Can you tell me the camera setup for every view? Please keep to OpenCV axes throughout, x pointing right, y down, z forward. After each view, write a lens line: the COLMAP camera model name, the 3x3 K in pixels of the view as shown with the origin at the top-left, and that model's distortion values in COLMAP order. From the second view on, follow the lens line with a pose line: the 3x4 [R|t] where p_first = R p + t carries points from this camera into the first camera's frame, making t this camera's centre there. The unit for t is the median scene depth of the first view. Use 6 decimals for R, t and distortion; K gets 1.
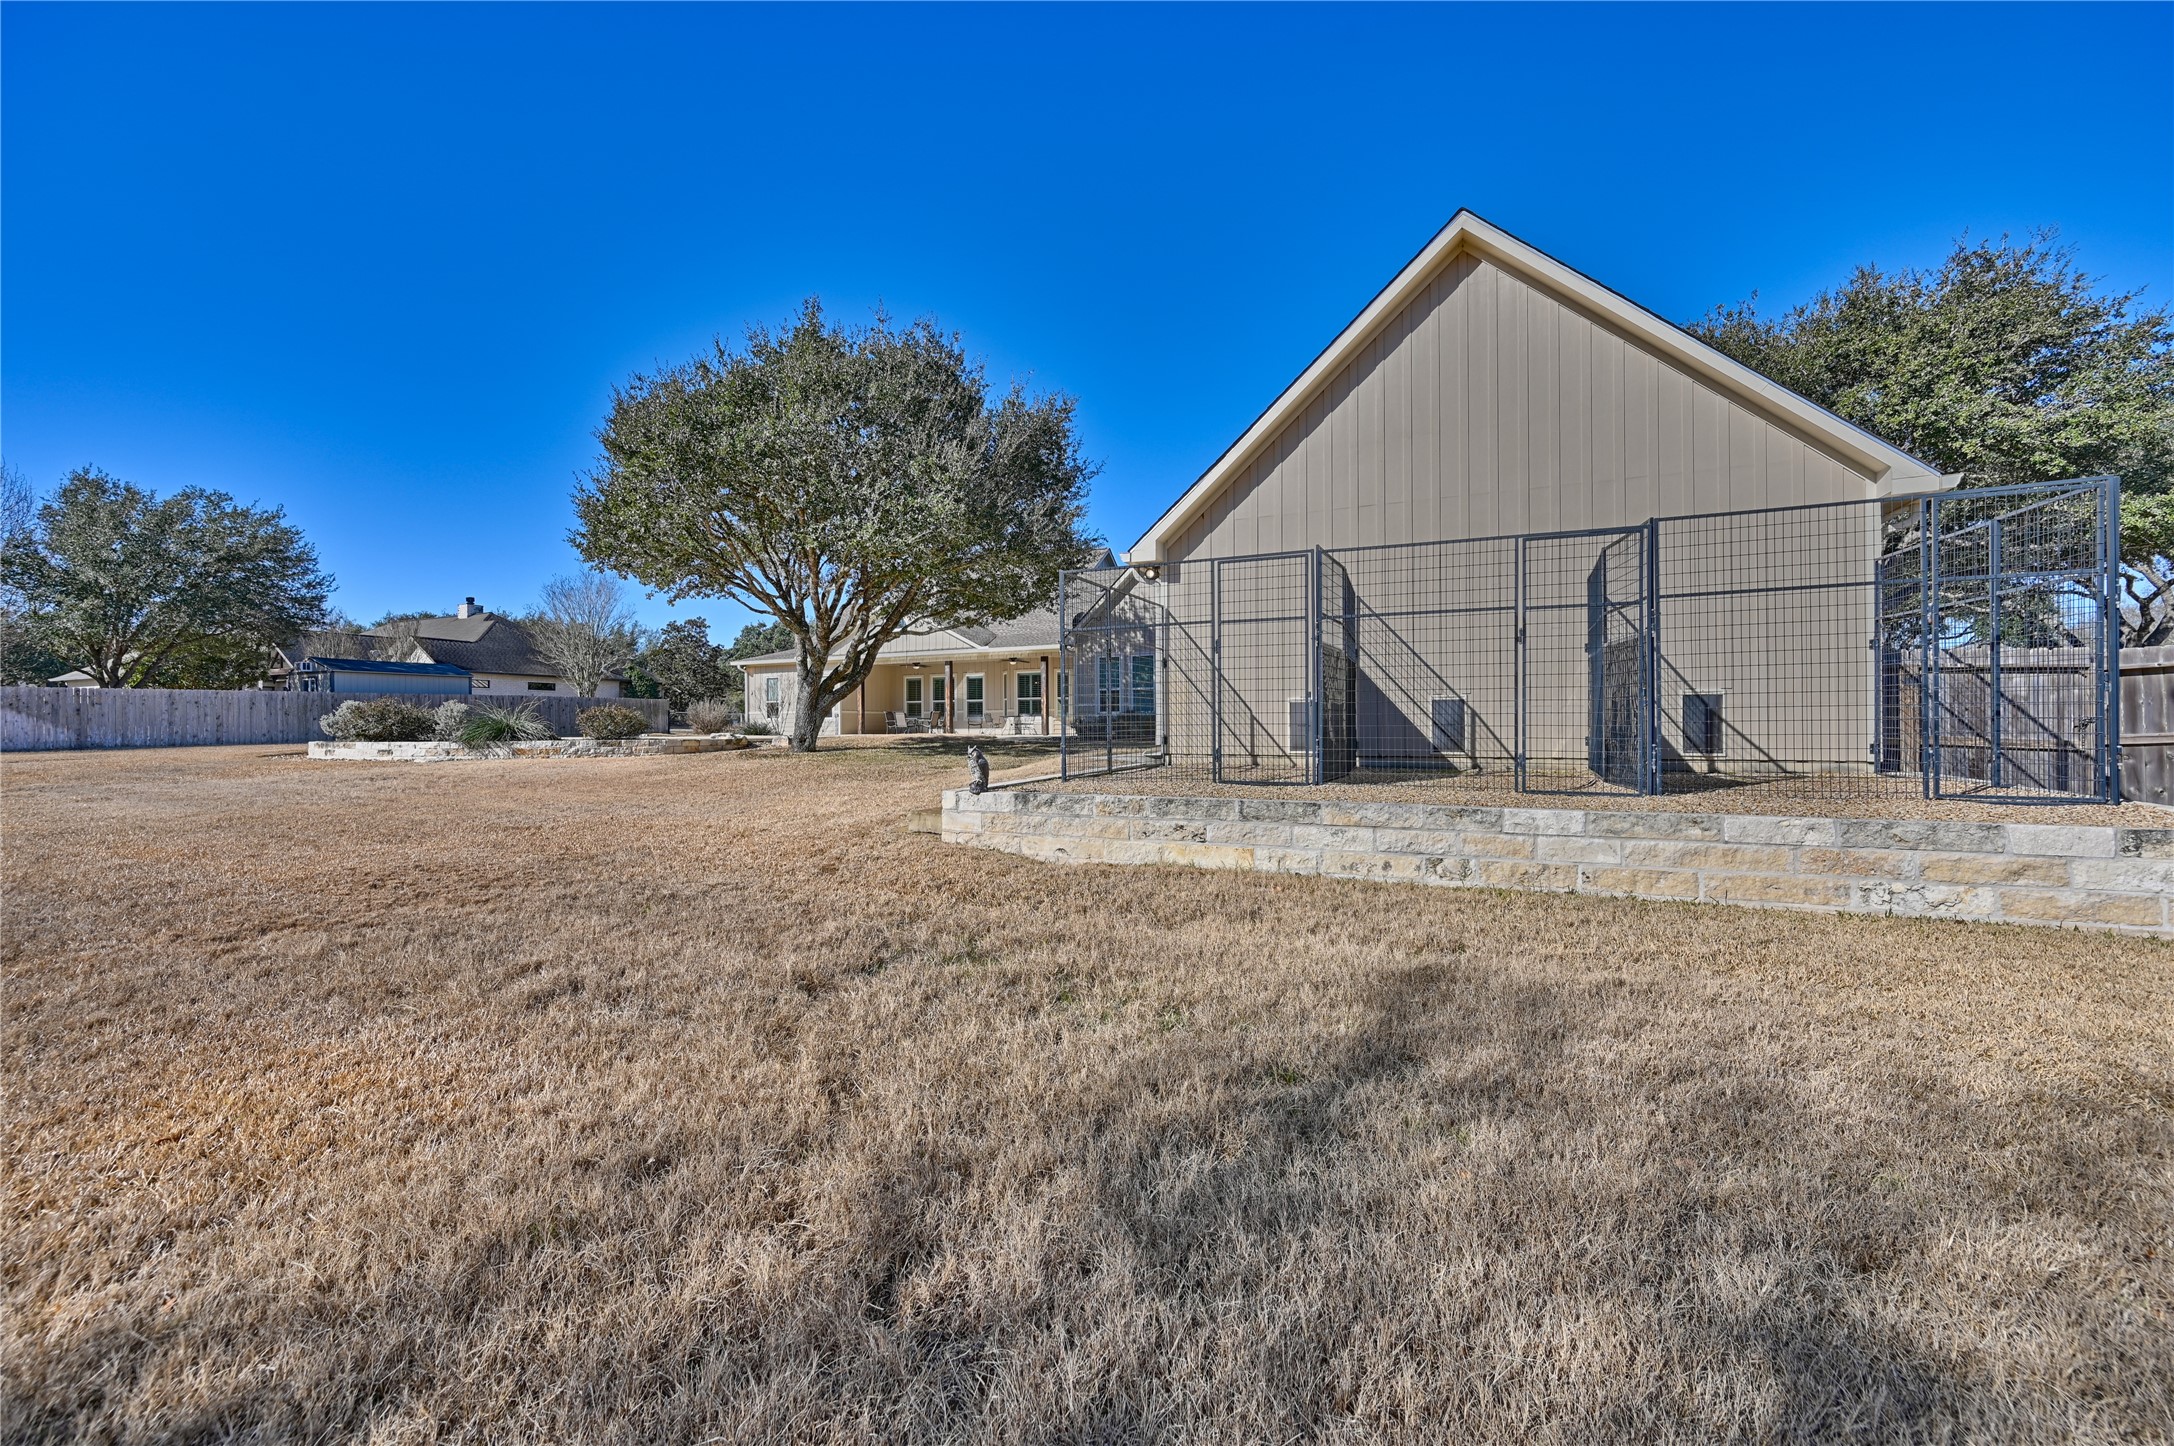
lens RADIAL K [[859.2, 0, 1092.8], [0, 859.2, 721.4], [0, 0, 1]] dist [0.001663, 0.000038]
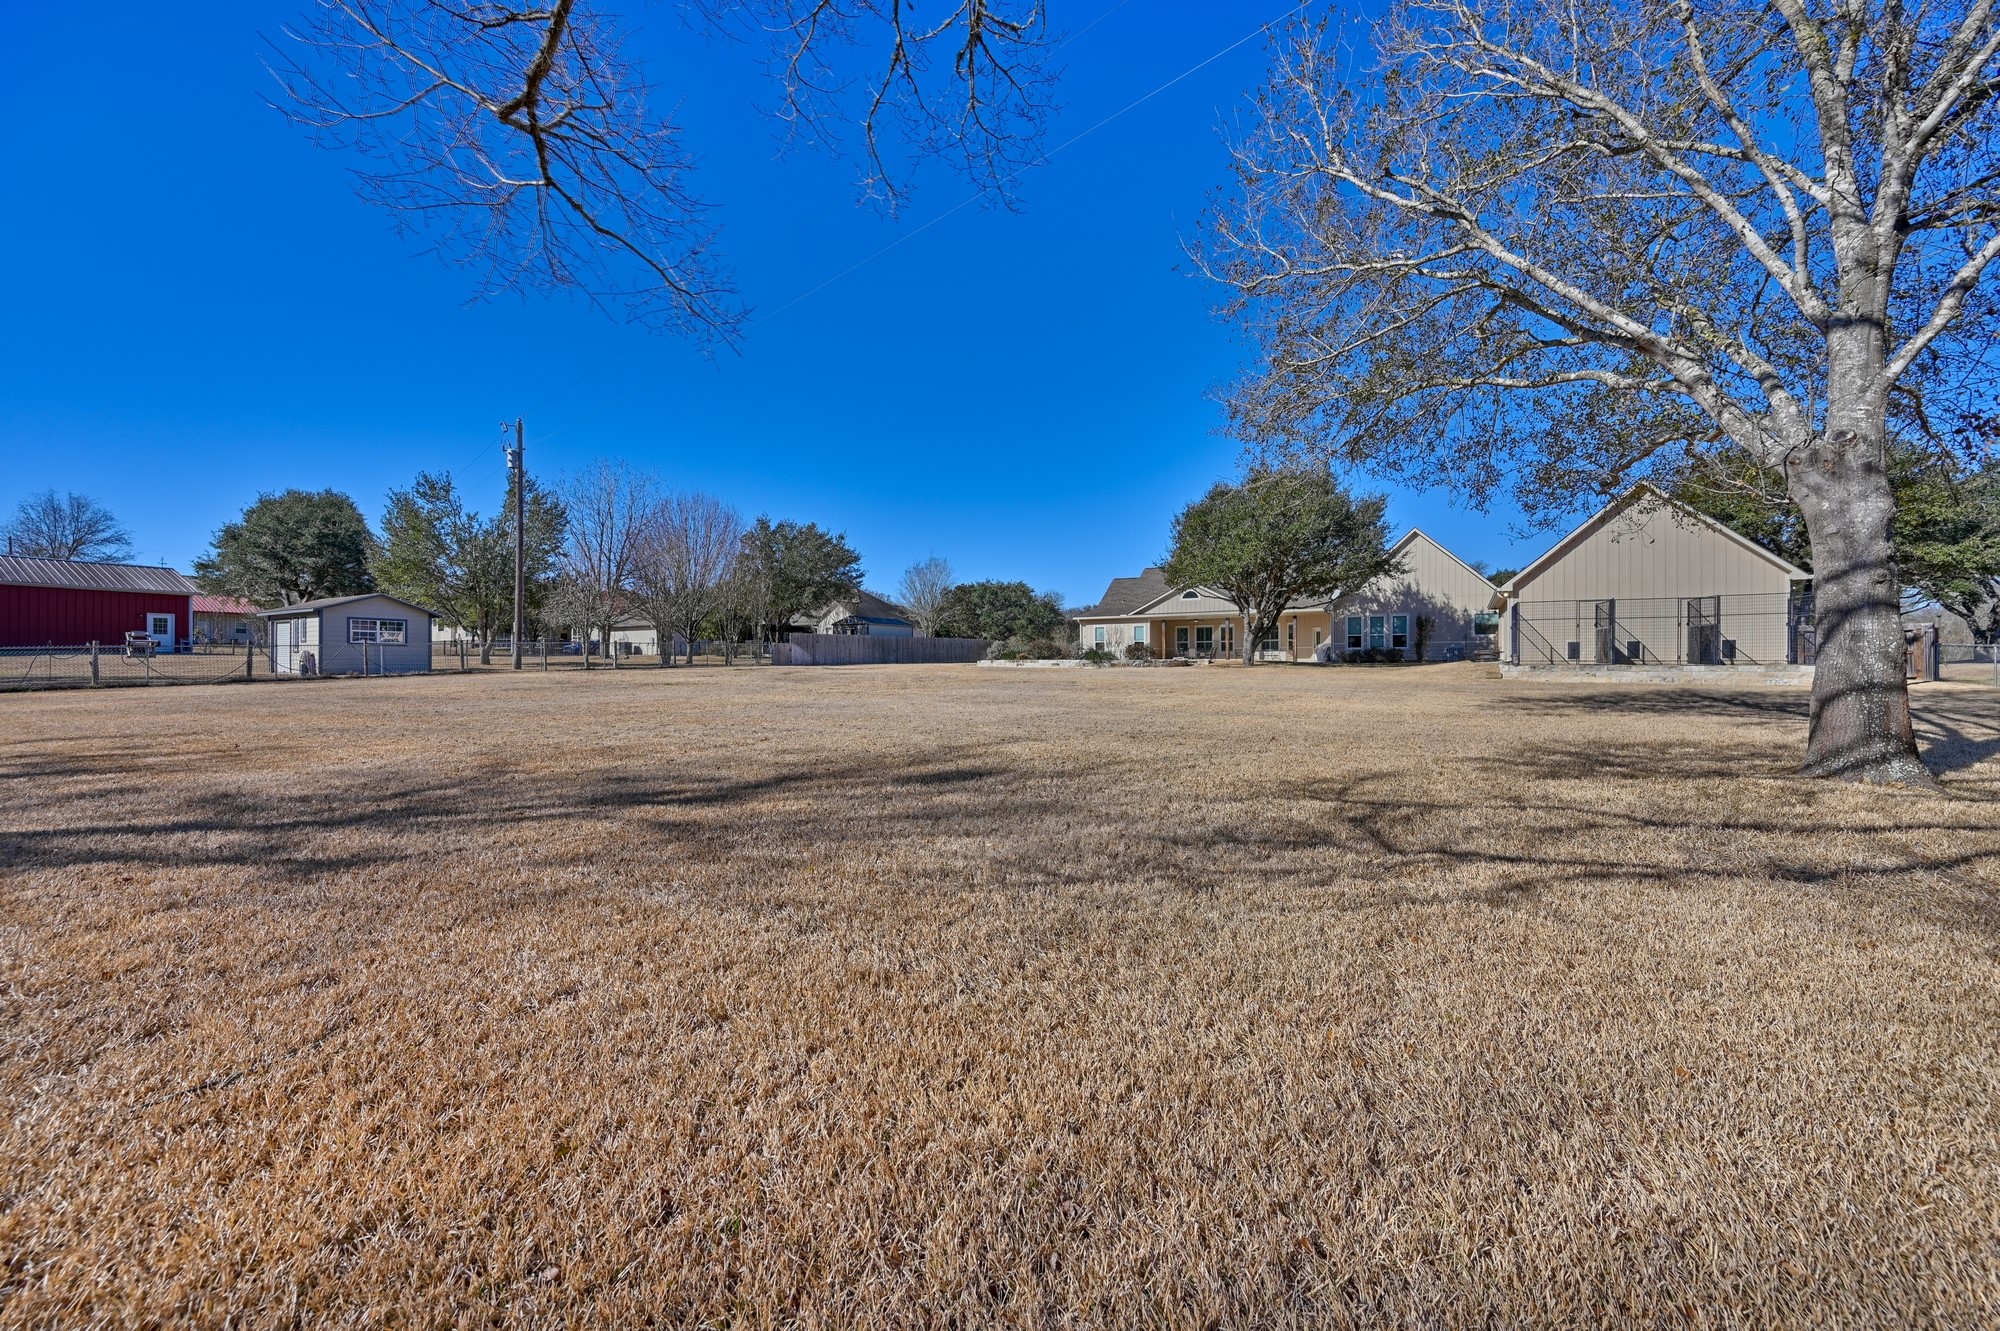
lens RADIAL K [[790.4, 0, 991.4], [0, 790.4, 660.6], [0, 0, 1]] dist [0.001663, 0.000038]
pose [[0.993997, 0.005486, -0.109266, -0.773400], [-0.005418, 0.999985, 0.000921, 0.026388], [0.109270, -0.000323, 0.994012, -1.015285]]
